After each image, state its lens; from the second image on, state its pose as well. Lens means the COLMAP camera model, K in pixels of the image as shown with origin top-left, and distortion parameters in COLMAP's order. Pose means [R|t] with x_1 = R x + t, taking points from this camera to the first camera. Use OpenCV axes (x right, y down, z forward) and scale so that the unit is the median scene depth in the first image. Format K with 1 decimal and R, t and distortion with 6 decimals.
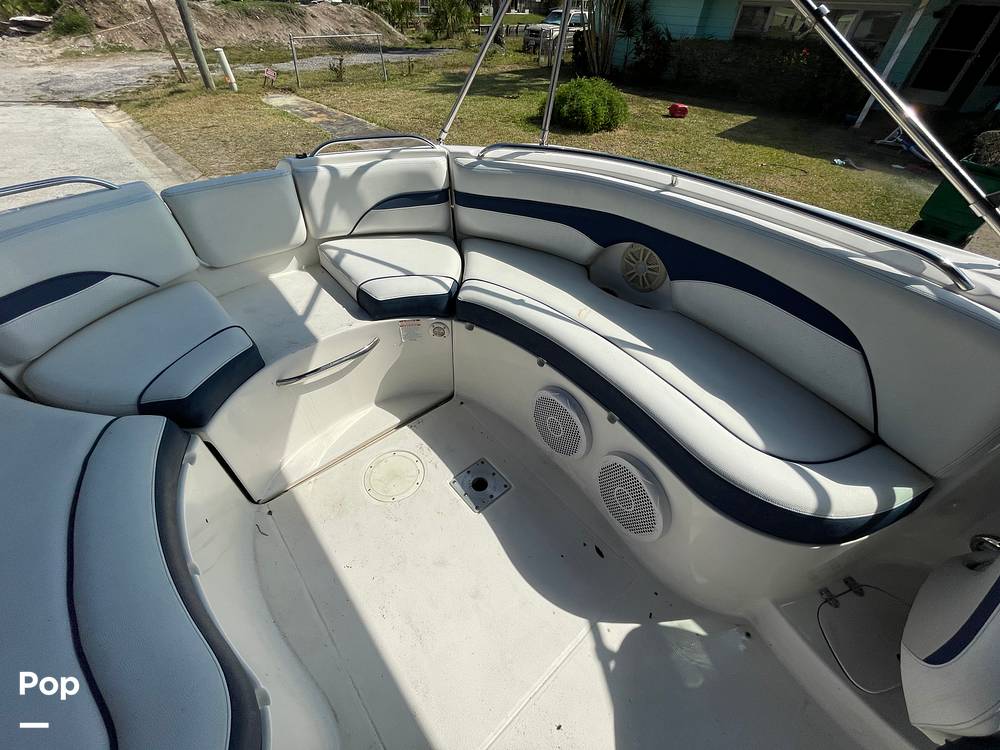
lens RADIAL K [[405.4, 0, 499.9], [0, 405.4, 371.8], [0, 0, 1]] dist [-0.003160, 0.000605]
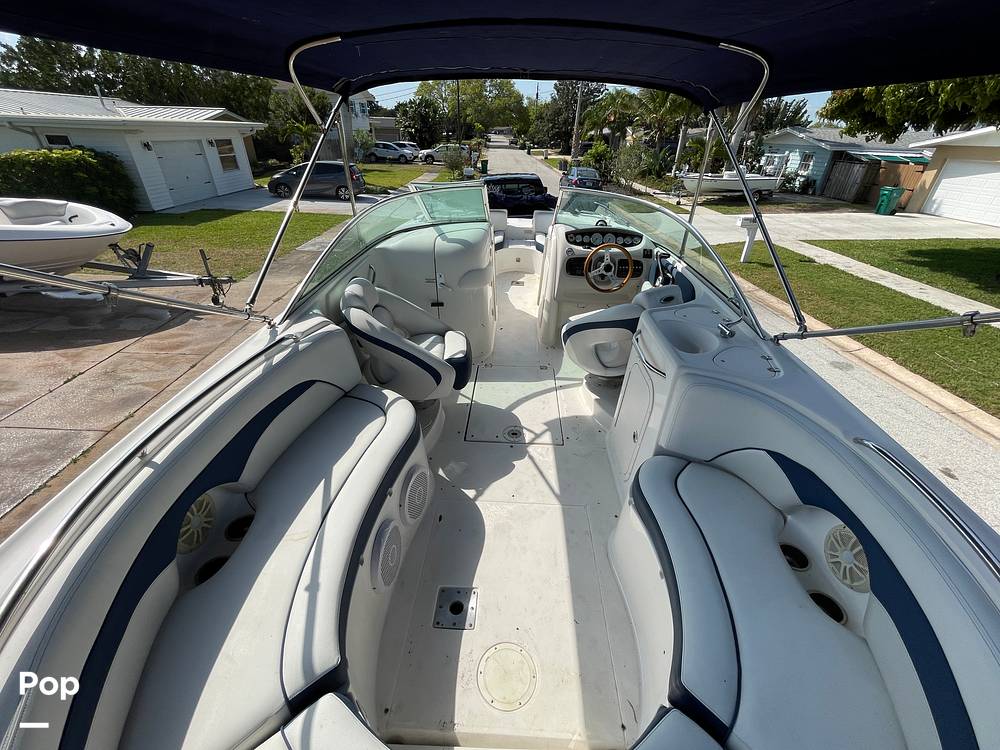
lens RADIAL K [[405.4, 0, 501.2], [0, 405.4, 372.1], [0, 0, 1]] dist [-0.003160, 0.000605]
pose [[-0.717782, -0.402256, 0.568312, -0.481662], [0.437025, 0.375132, 0.817487, -0.787804], [-0.542032, 0.835144, -0.093467, 0.445940]]
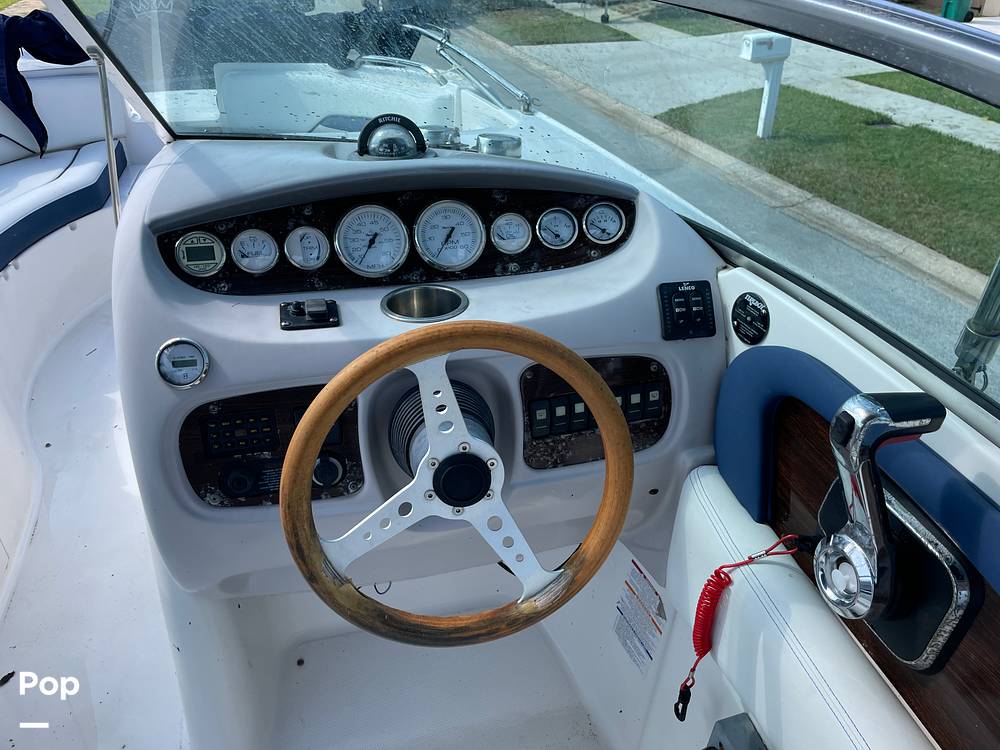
lens RADIAL K [[763.3, 0, 505.8], [0, 763.3, 364.9], [0, 0, 1]] dist [0.078512, -0.113446]
pose [[-0.884620, -0.279305, 0.373411, 0.256983], [0.285519, 0.308693, 0.907297, 0.353803], [-0.368682, 0.909229, -0.193330, -0.407286]]
